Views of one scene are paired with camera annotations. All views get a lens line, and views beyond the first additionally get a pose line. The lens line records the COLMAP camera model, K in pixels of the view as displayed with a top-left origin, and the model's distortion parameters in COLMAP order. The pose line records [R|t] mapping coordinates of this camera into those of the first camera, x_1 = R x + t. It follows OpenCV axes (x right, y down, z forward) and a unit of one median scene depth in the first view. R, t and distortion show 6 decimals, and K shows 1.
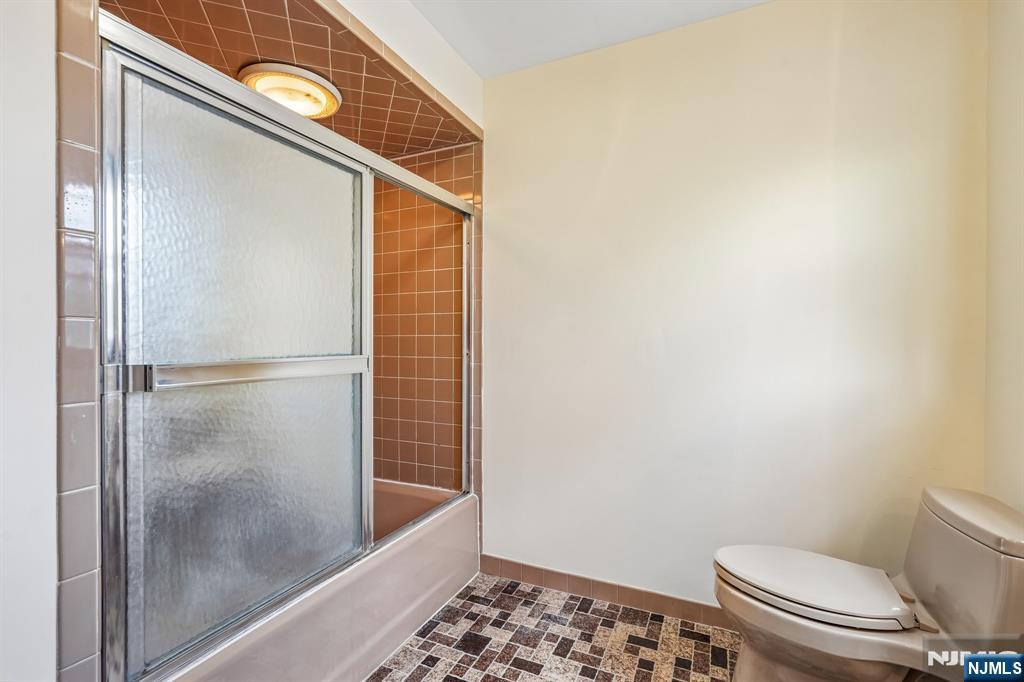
lens RADIAL K [[459.3, 0, 514.6], [0, 459.3, 338.2], [0, 0, 1]] dist [-0.001002, 0.000820]
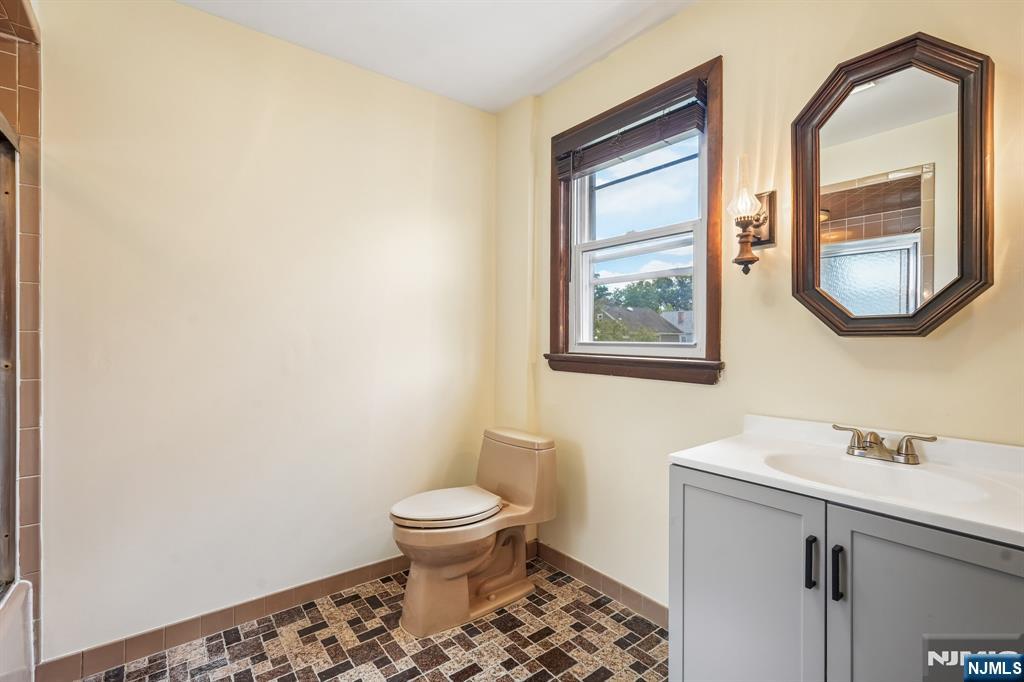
lens RADIAL K [[459.3, 0, 514.0], [0, 459.3, 341.8], [0, 0, 1]] dist [-0.001002, 0.000820]
pose [[0.466311, -0.004689, 0.884609, -0.421319], [0.001581, 0.999989, 0.004468, -0.001126], [-0.884620, -0.000685, 0.466313, 0.097330]]
